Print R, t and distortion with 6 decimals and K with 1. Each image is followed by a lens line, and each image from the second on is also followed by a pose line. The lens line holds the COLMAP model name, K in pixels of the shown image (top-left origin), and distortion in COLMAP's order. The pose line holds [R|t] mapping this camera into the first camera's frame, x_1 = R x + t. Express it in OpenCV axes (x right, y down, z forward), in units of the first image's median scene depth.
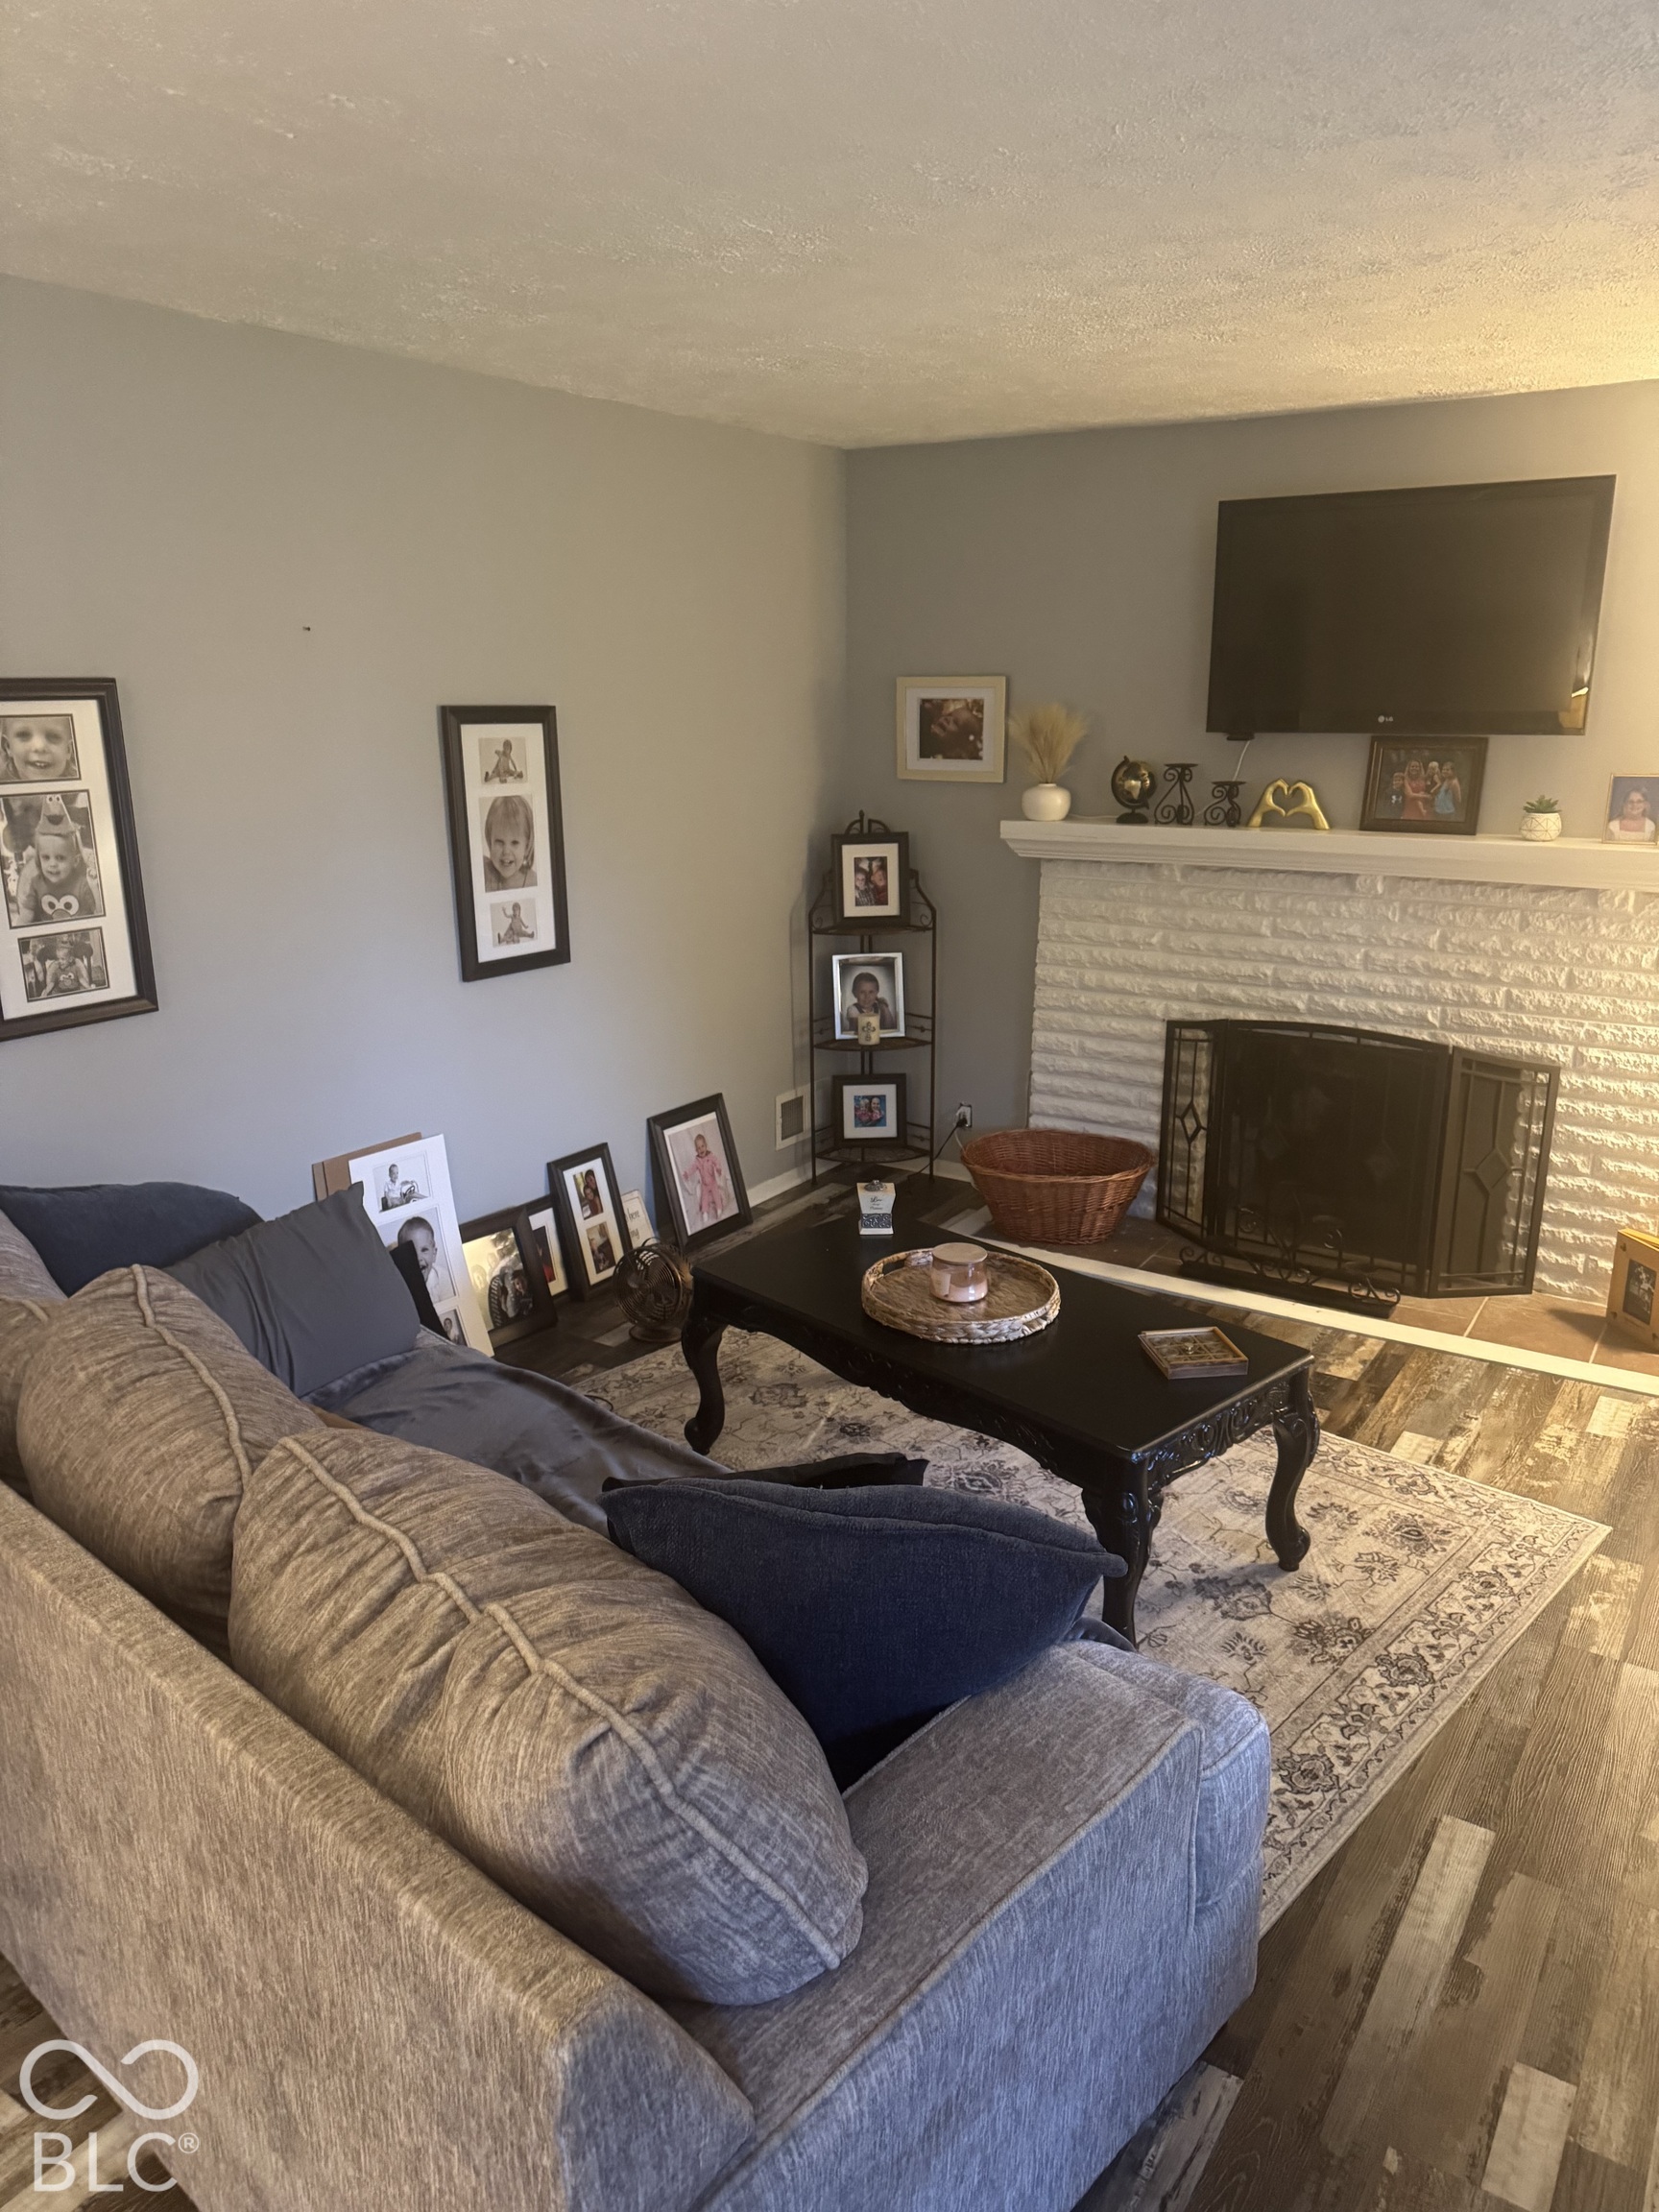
lens RADIAL K [[1540.5, 0, 829.5], [0, 1540.5, 1106.0], [0, 0, 1]] dist [0.132734, -0.155107]
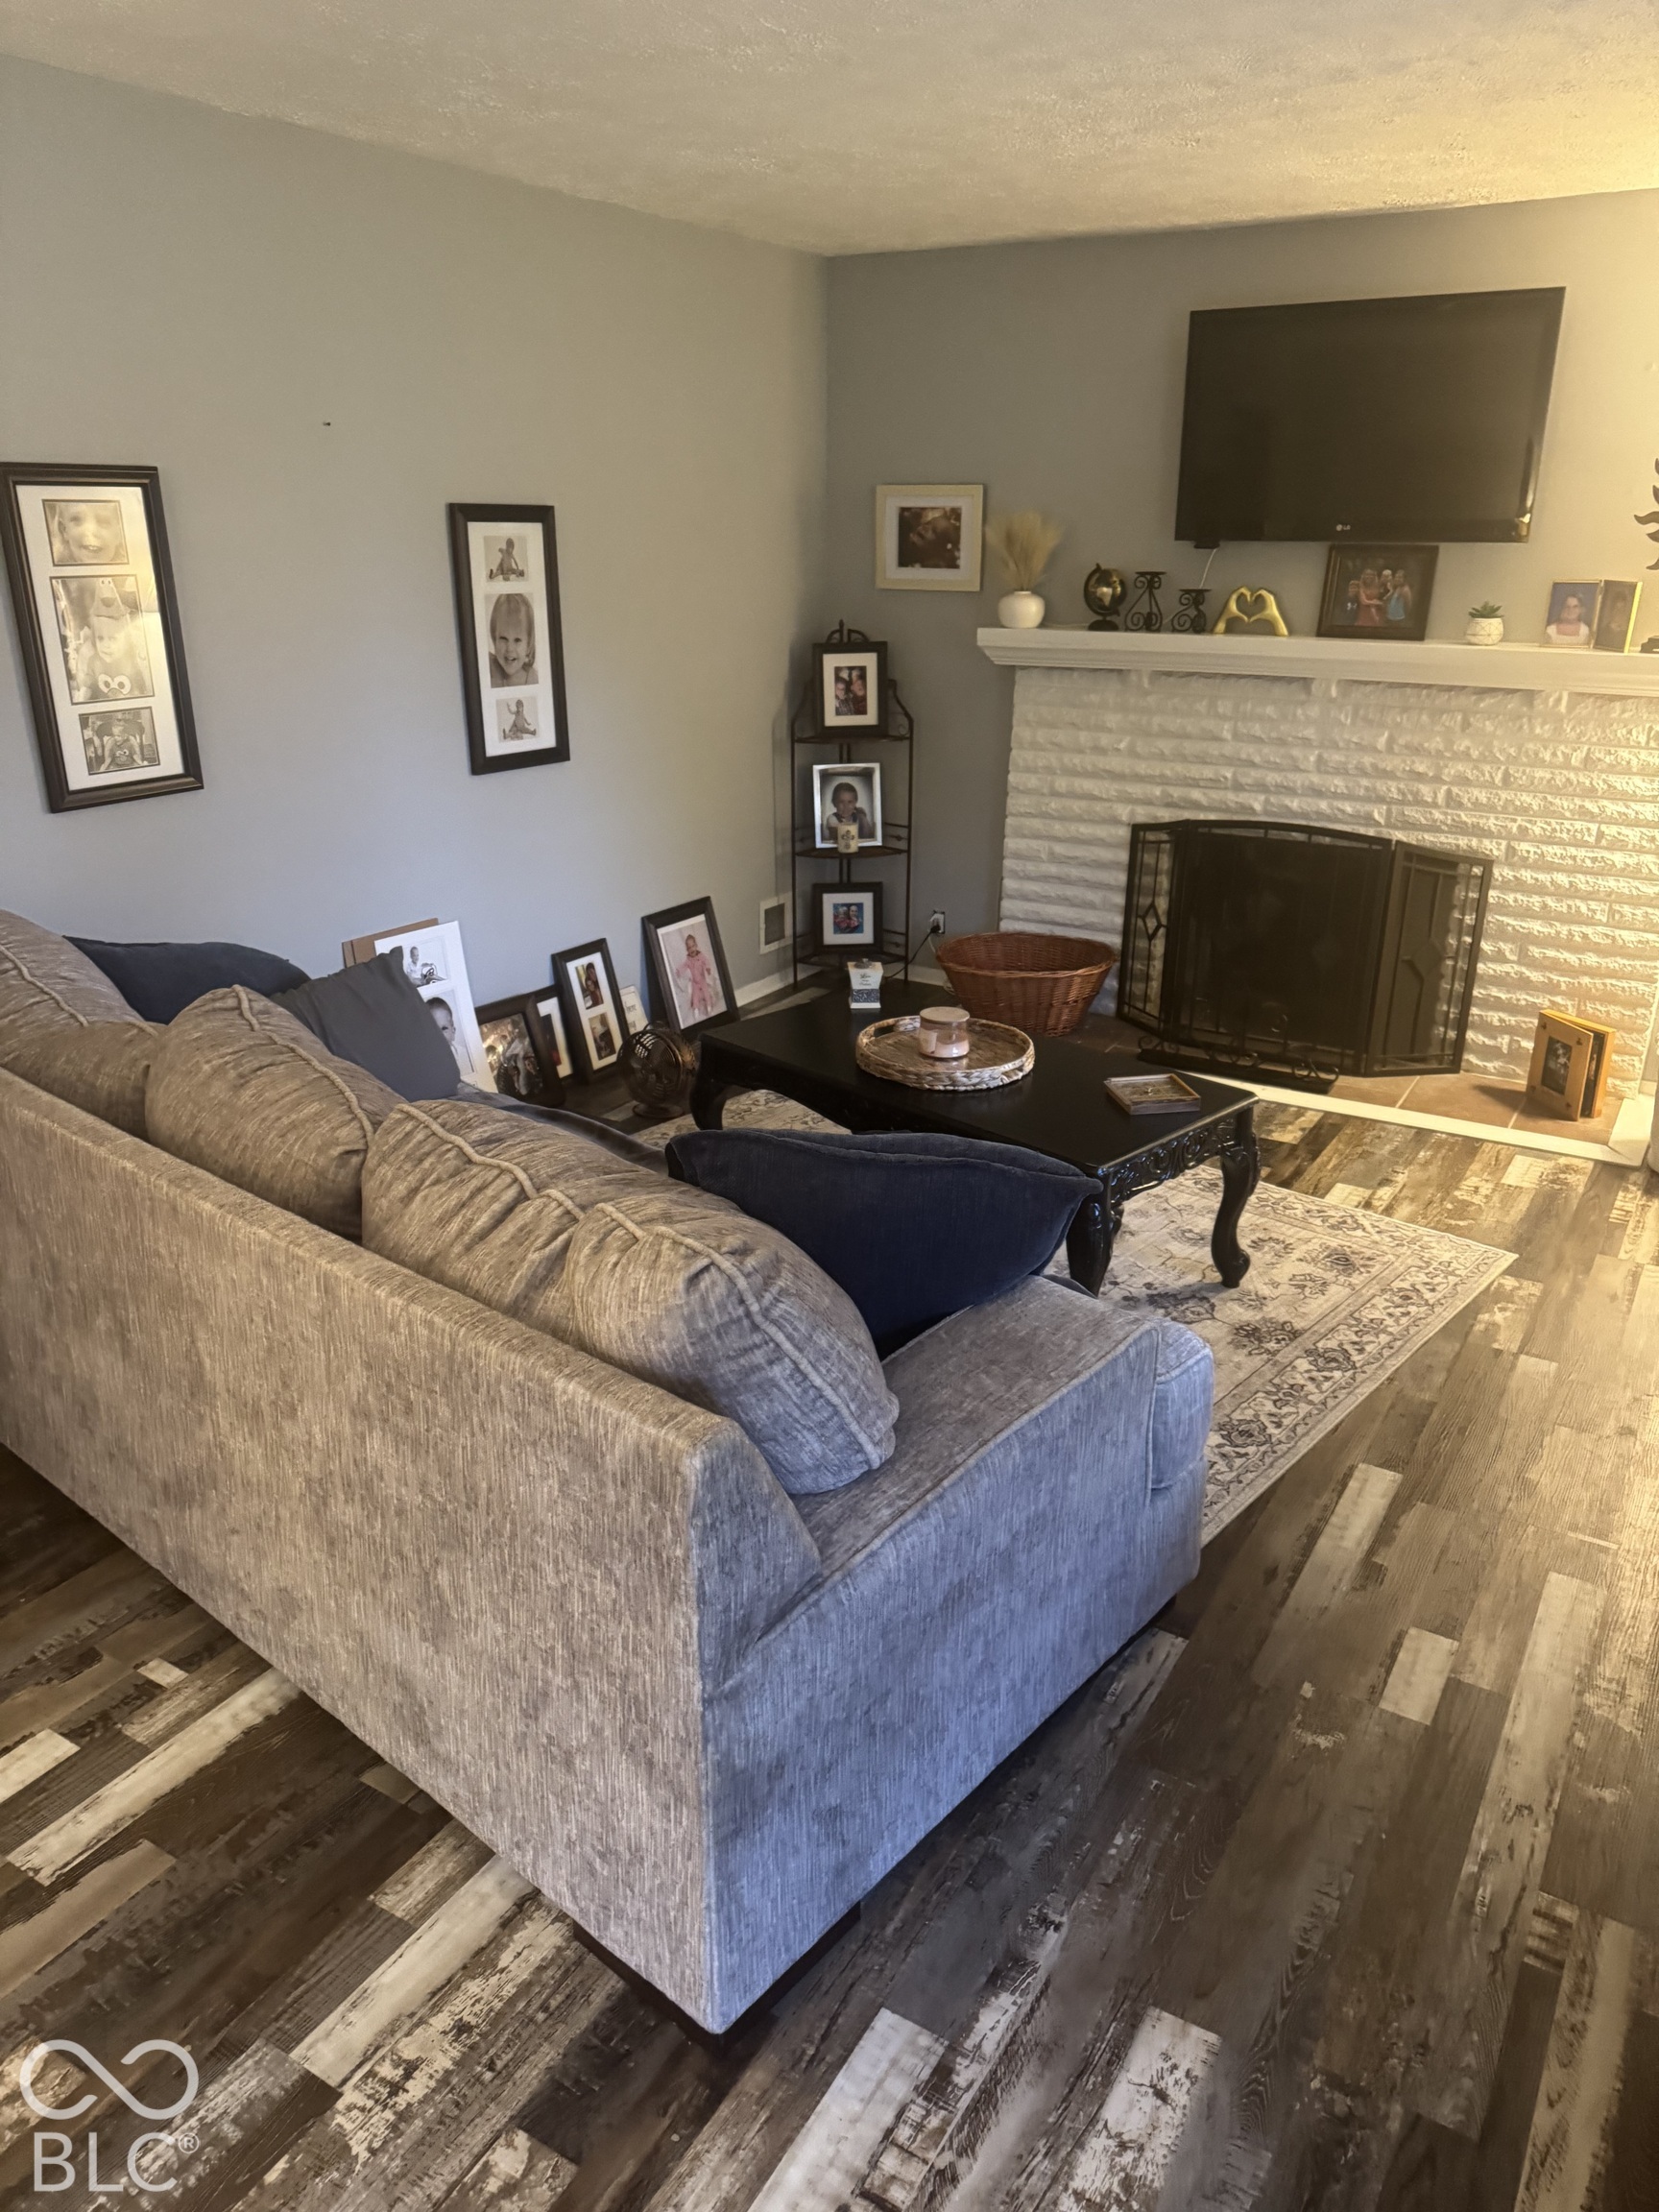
lens RADIAL K [[1567.5, 0, 814.8], [0, 1567.5, 1097.9], [0, 0, 1]] dist [0.135342, -0.132013]
pose [[0.999690, -0.002330, 0.024769, -0.037975], [0.000429, 0.997071, 0.076486, 0.070599], [-0.024875, -0.076451, 0.996763, -0.127392]]
